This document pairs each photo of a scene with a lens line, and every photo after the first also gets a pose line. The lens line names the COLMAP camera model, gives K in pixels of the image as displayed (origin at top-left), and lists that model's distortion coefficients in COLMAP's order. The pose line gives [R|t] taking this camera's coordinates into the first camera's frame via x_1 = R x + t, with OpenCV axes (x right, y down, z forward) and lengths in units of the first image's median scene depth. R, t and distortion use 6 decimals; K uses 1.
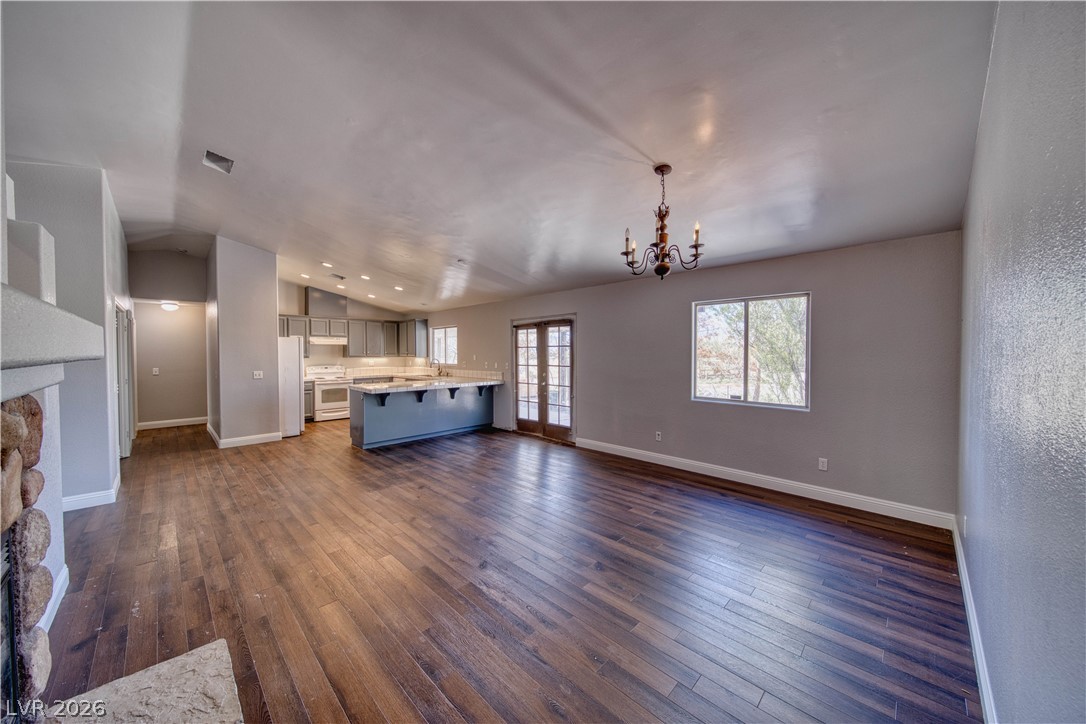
lens RADIAL K [[378.9, 0, 543.2], [0, 378.9, 359.0], [0, 0, 1]] dist [-0.002373, -0.000991]
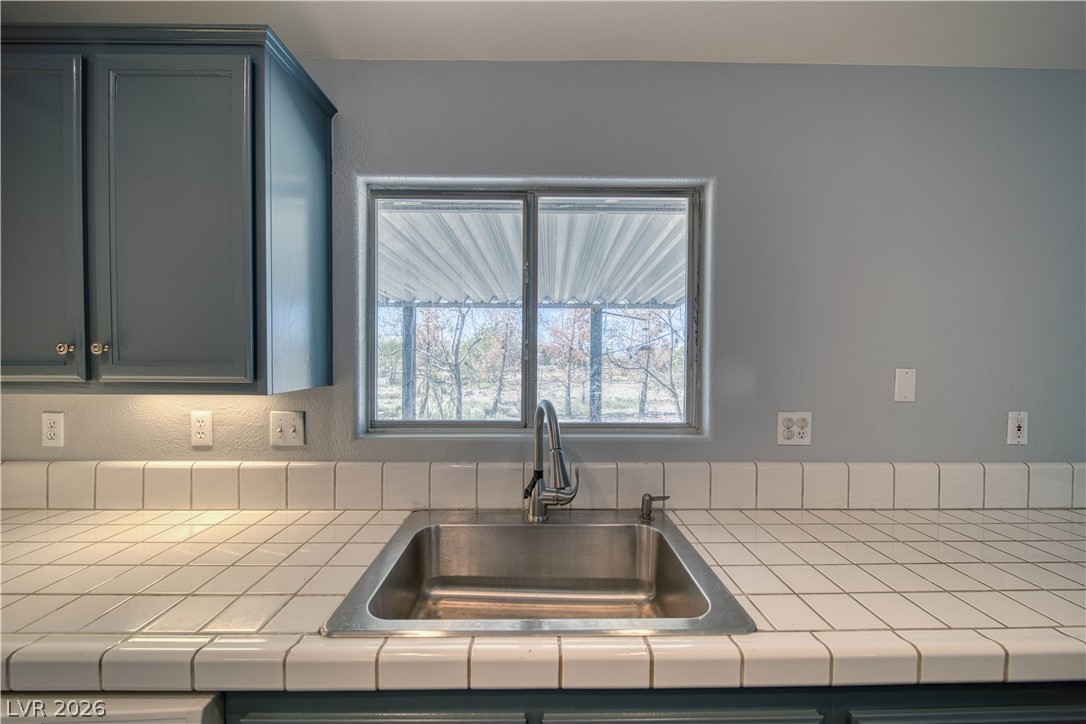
lens RADIAL K [[378.9, 0, 541.6], [0, 378.9, 364.1], [0, 0, 1]] dist [-0.002373, -0.000991]
pose [[0.703977, -0.005294, 0.710203, -0.397885], [0.008057, 0.999967, -0.000532, -0.014045], [-0.710177, 0.006097, 0.703997, 0.969048]]
